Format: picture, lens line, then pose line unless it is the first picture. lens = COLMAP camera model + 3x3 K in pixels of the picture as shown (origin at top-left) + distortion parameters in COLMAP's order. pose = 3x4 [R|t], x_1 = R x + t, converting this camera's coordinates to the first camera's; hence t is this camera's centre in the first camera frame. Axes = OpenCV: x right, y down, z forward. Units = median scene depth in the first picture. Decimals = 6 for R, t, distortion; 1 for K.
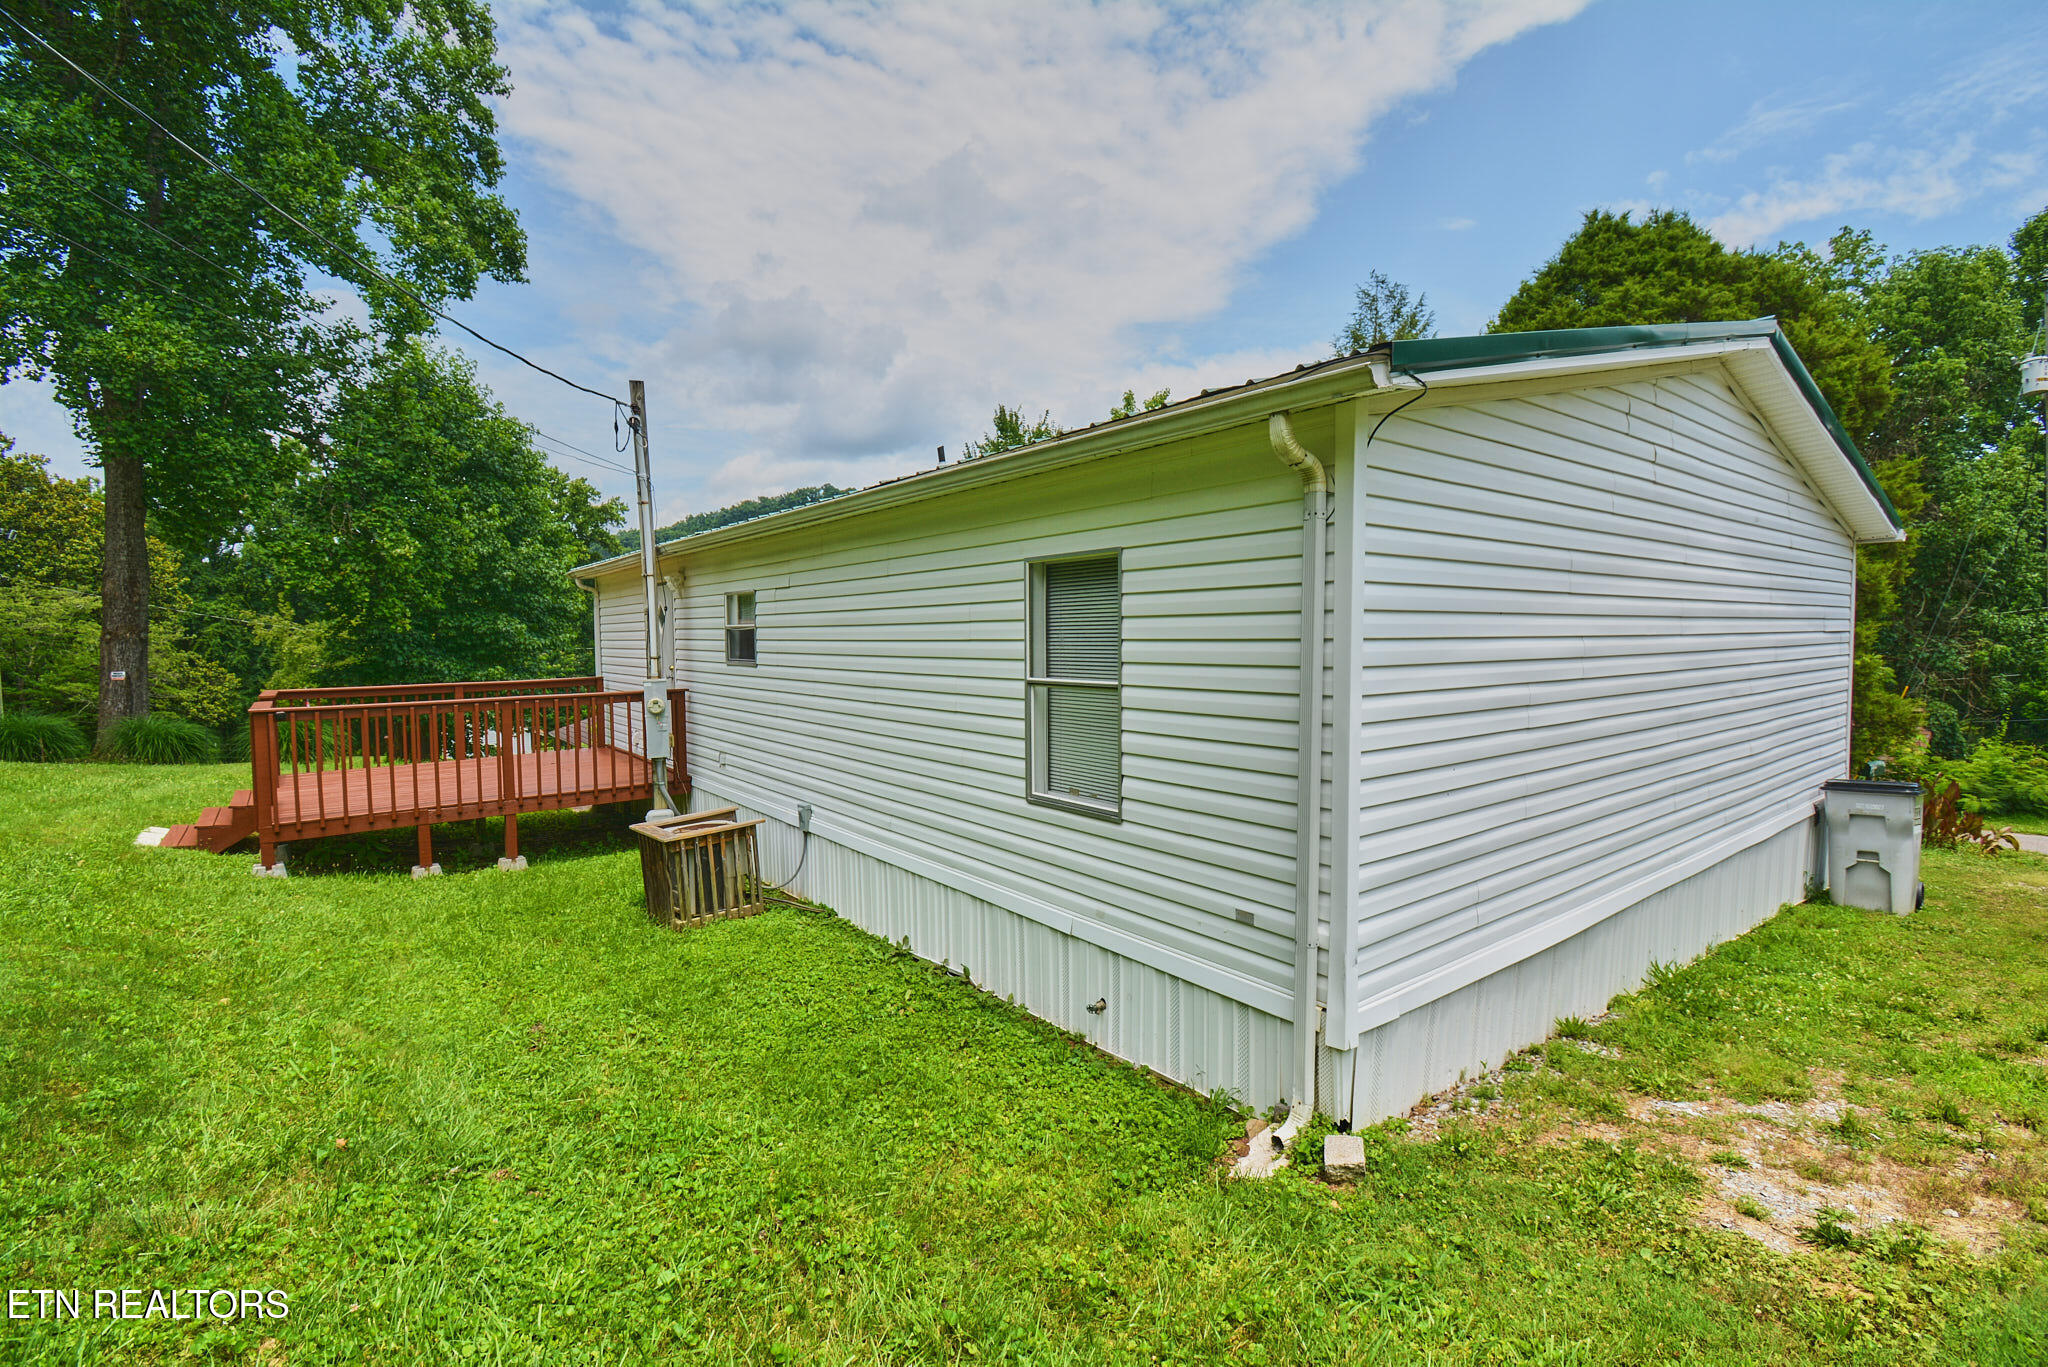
lens RADIAL K [[901.0, 0, 1026.3], [0, 901.0, 687.8], [0, 0, 1]] dist [0.007582, -0.017574]
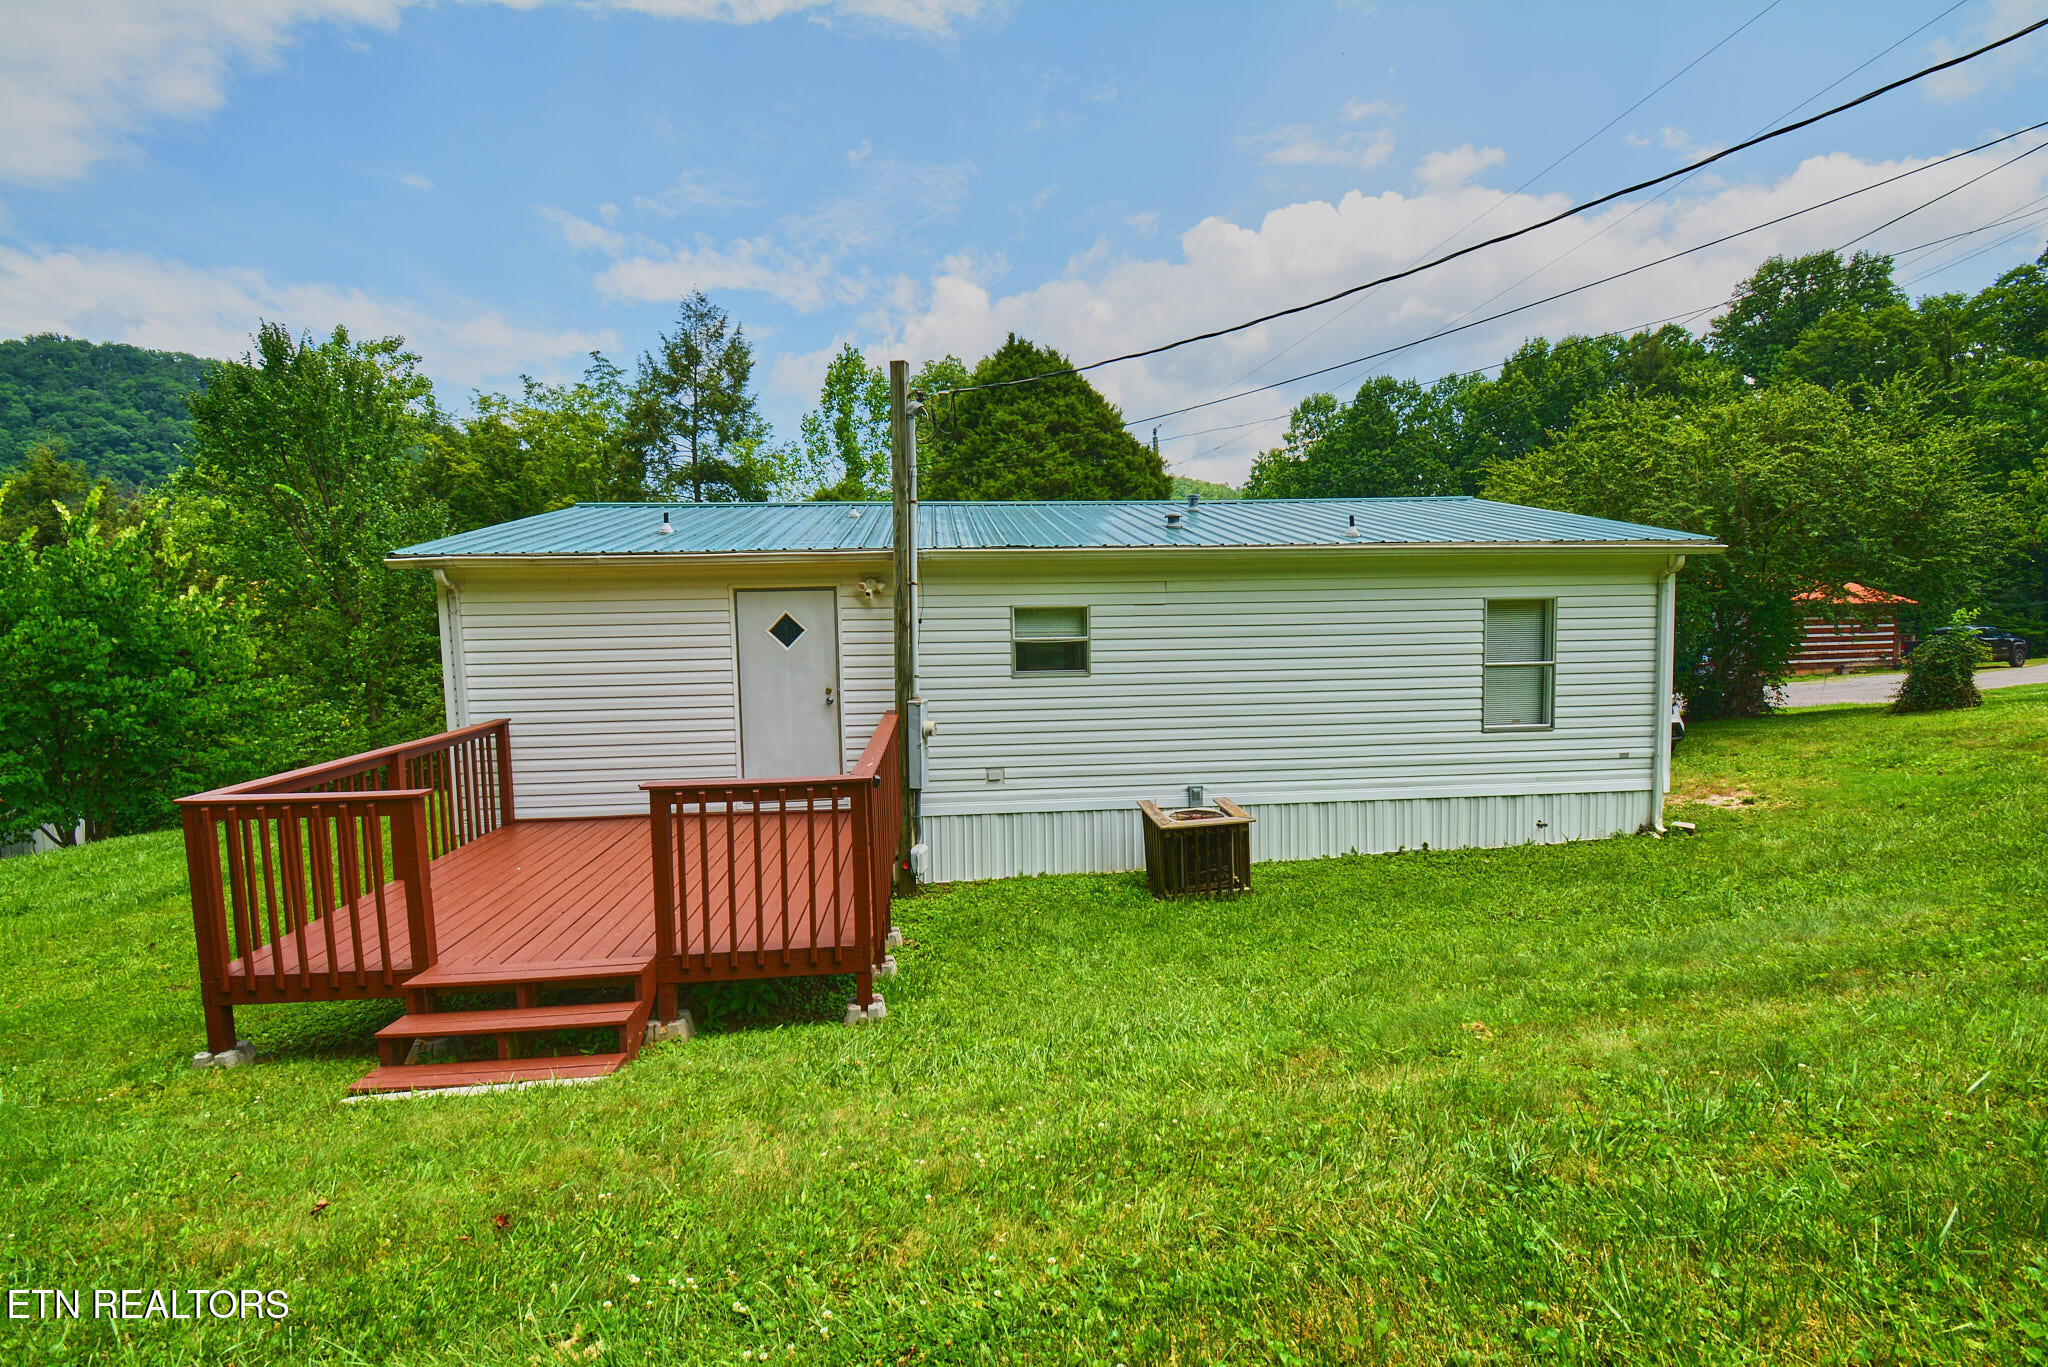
lens RADIAL K [[901.0, 0, 1018.0], [0, 901.0, 692.9], [0, 0, 1]] dist [0.007582, -0.017574]
pose [[0.530895, -0.074138, 0.844189, -1.110702], [0.061008, 0.996925, 0.049185, -0.054563], [-0.845239, 0.025390, 0.533785, 0.452202]]
